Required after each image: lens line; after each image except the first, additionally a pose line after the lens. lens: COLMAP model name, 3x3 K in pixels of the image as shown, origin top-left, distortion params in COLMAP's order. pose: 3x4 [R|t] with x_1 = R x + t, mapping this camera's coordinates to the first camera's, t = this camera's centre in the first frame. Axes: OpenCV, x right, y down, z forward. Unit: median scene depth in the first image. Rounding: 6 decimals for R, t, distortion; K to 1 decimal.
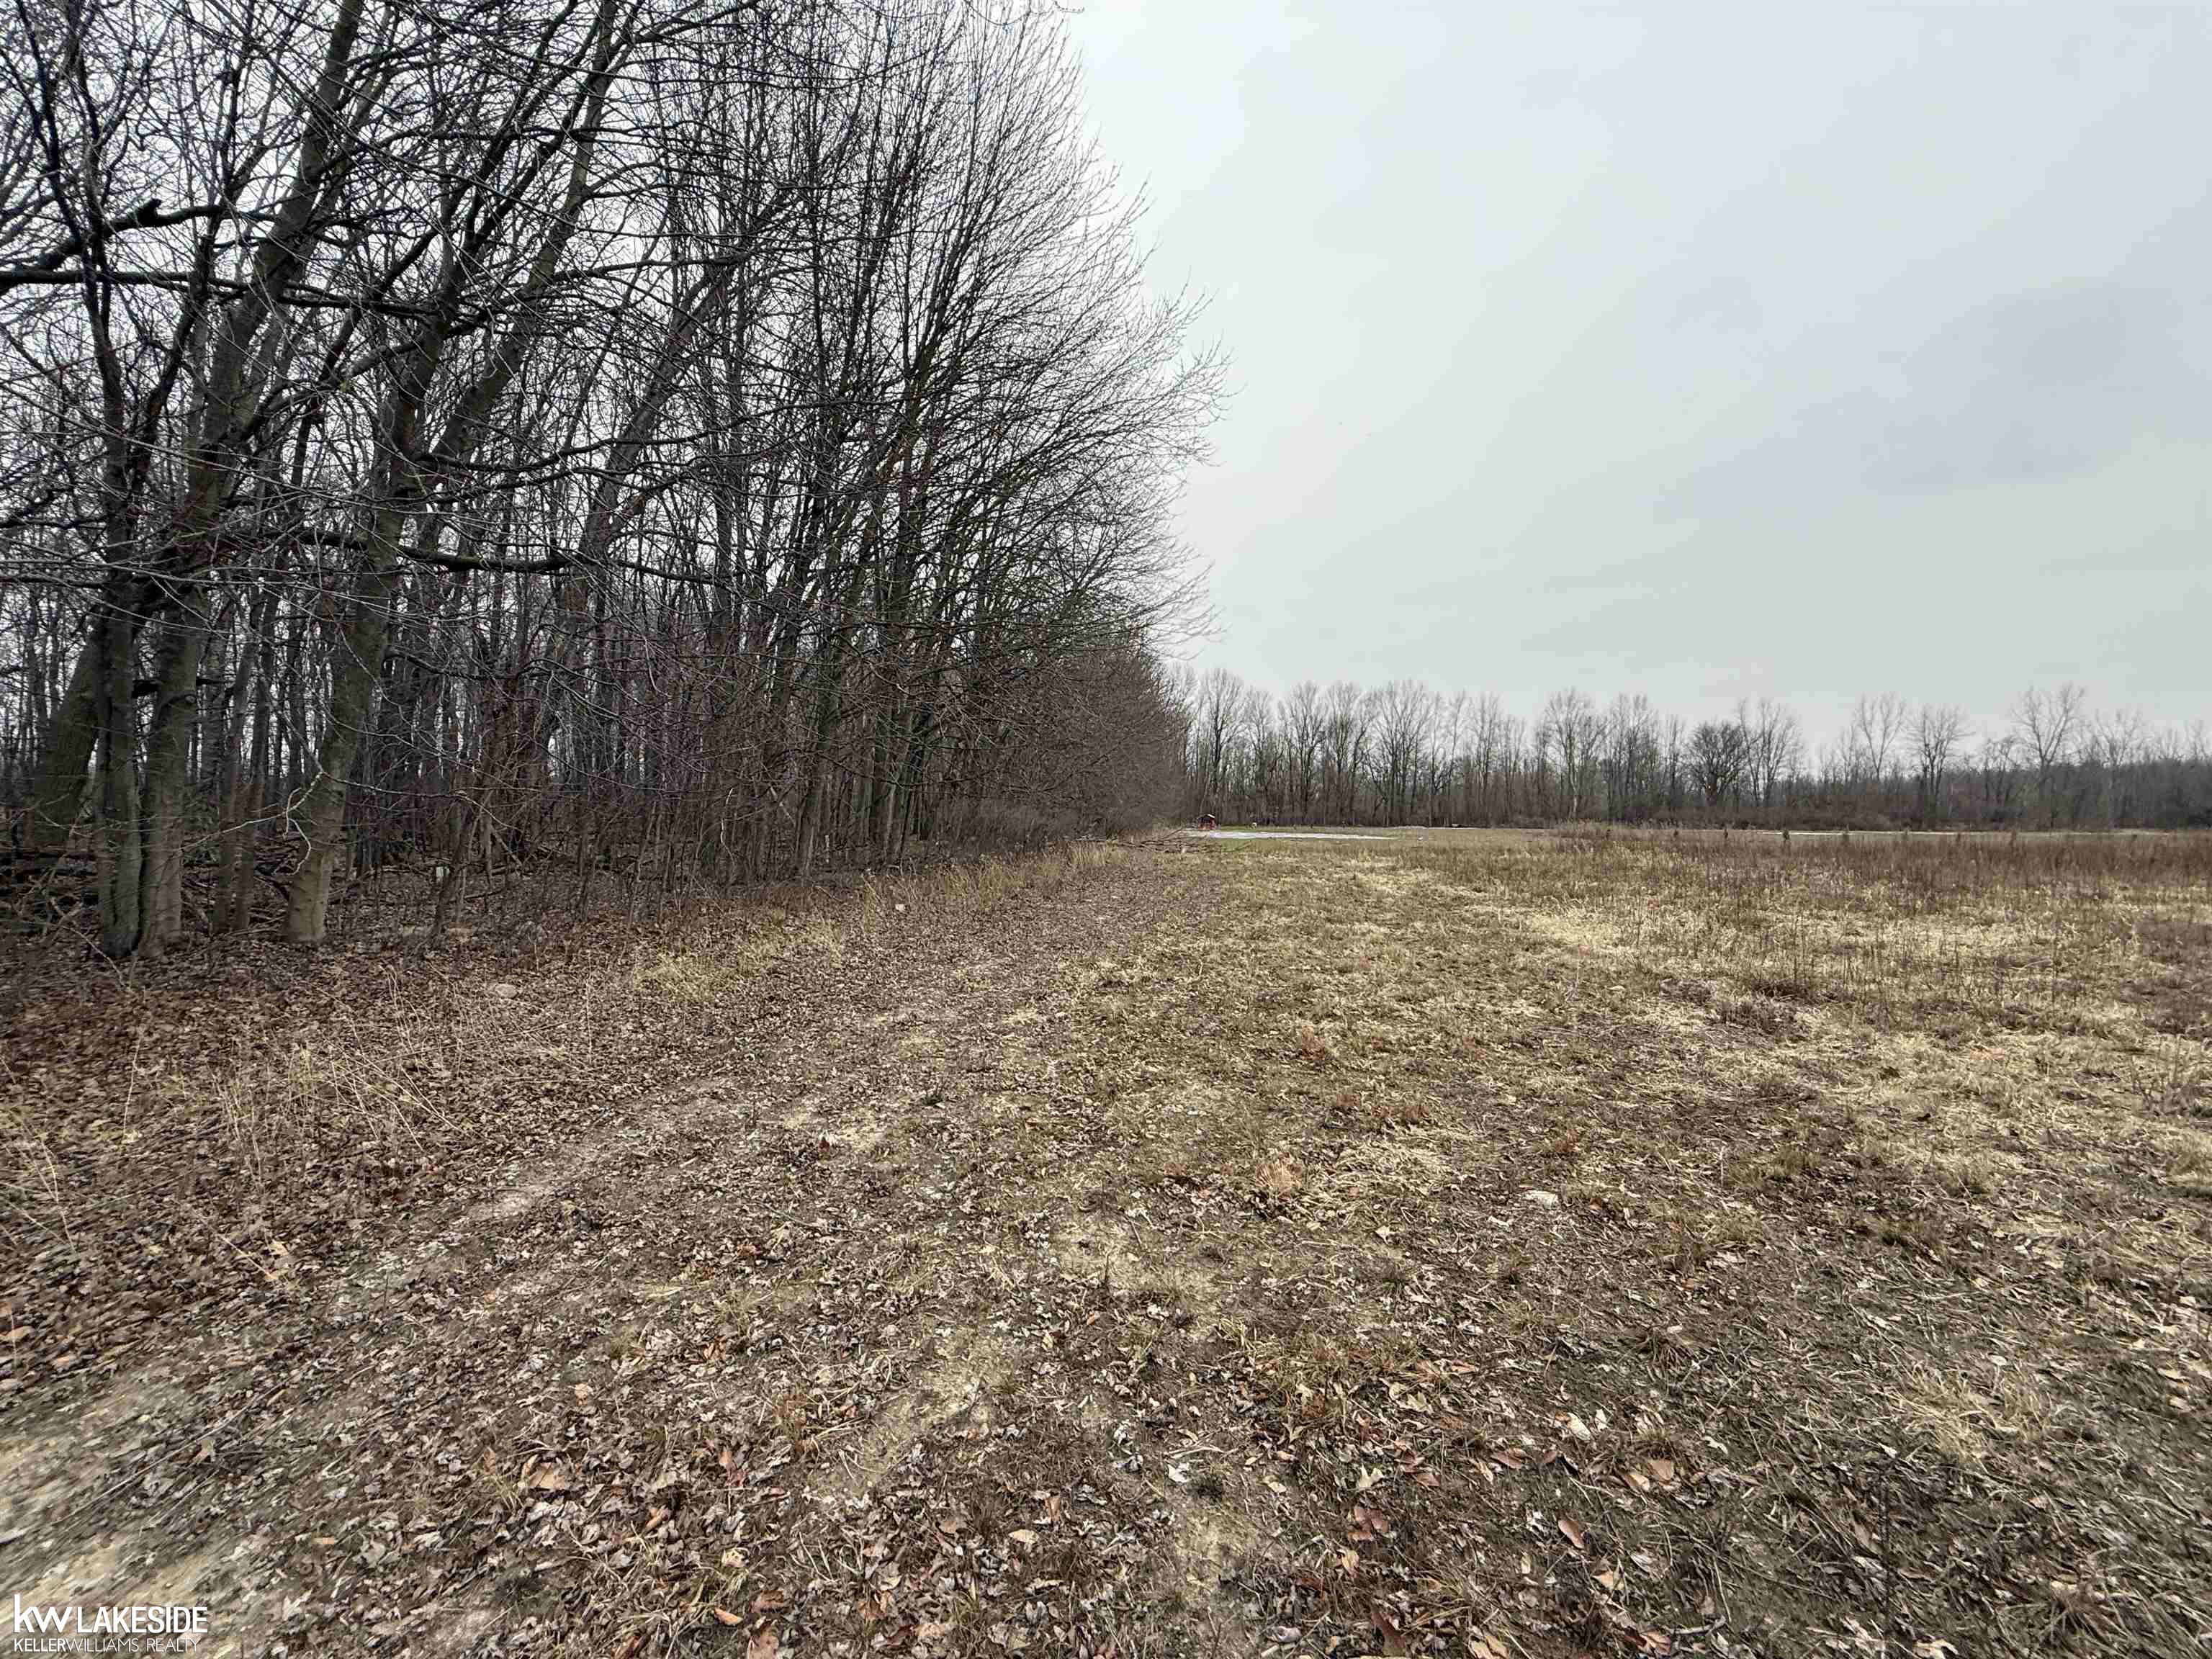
lens RADIAL K [[876.0, 0, 1099.7], [0, 876.0, 835.2], [0, 0, 1]] dist [-0.000396, 0.000167]
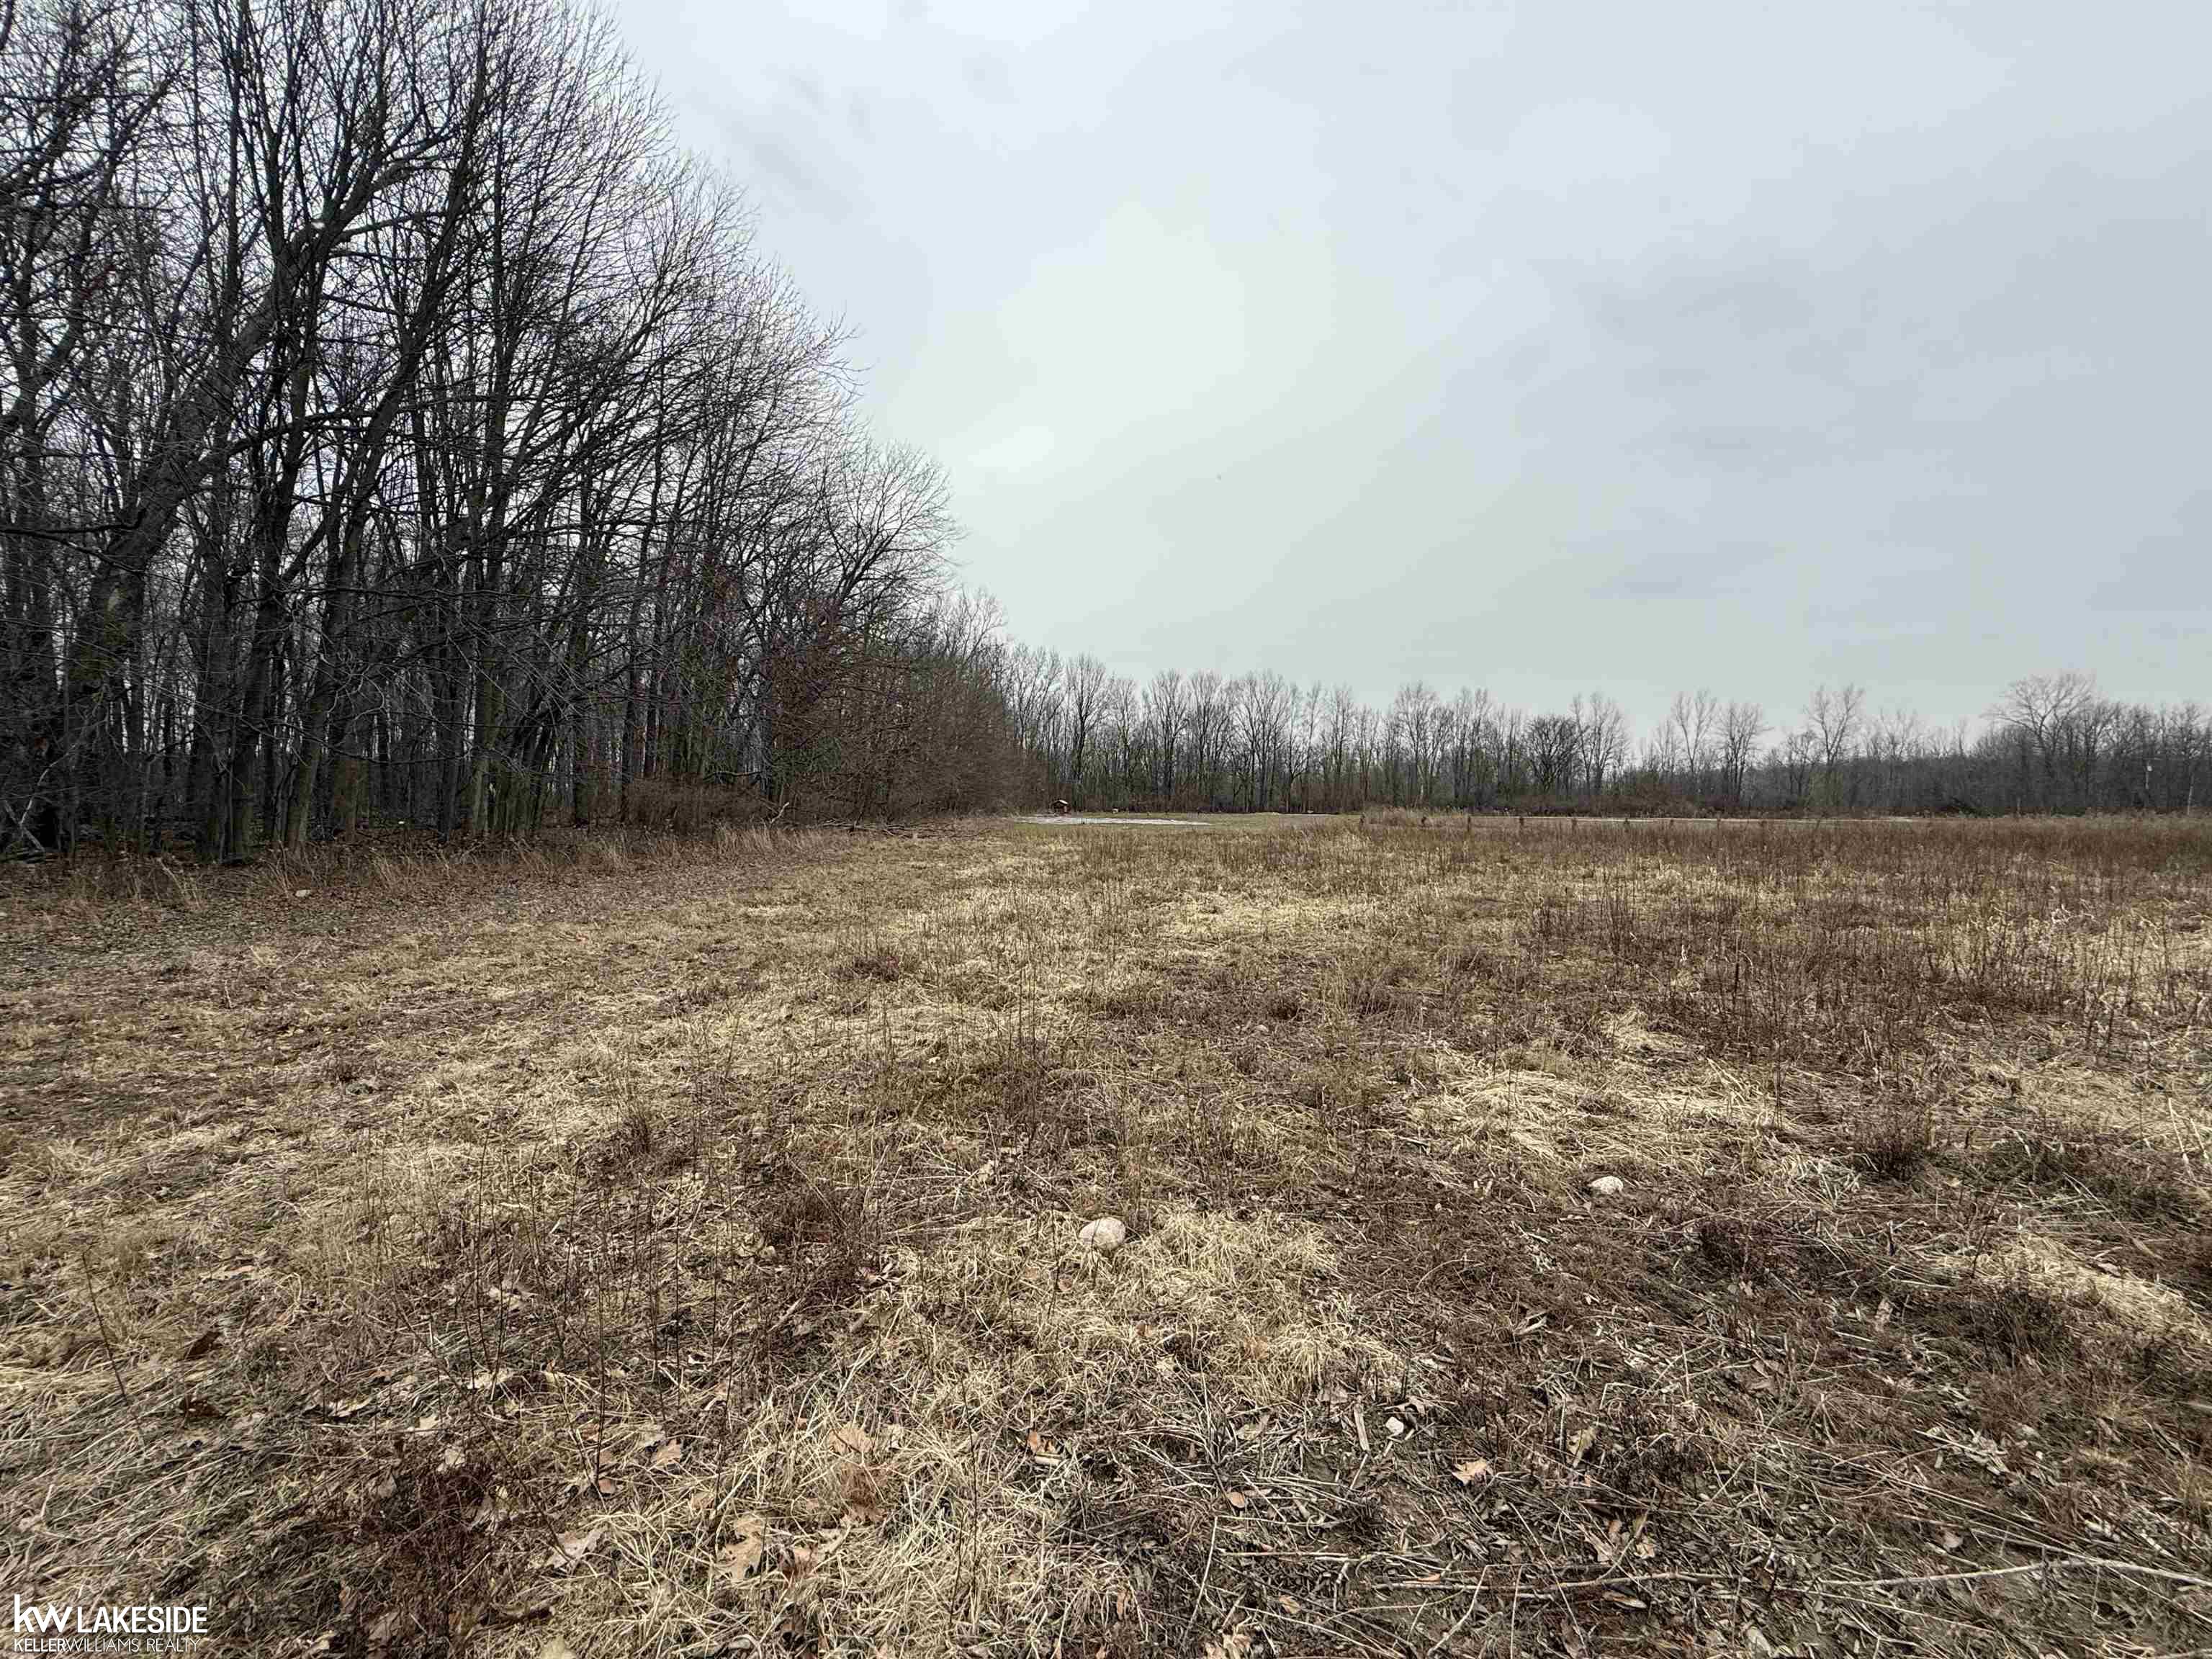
lens RADIAL K [[876.0, 0, 1101.3], [0, 876.0, 826.6], [0, 0, 1]] dist [-0.000396, 0.000167]
pose [[0.995083, 0.000650, 0.099043, 0.650130], [-0.001333, 0.999976, 0.006828, -0.007326], [-0.099036, -0.006926, 0.995060, -0.031614]]
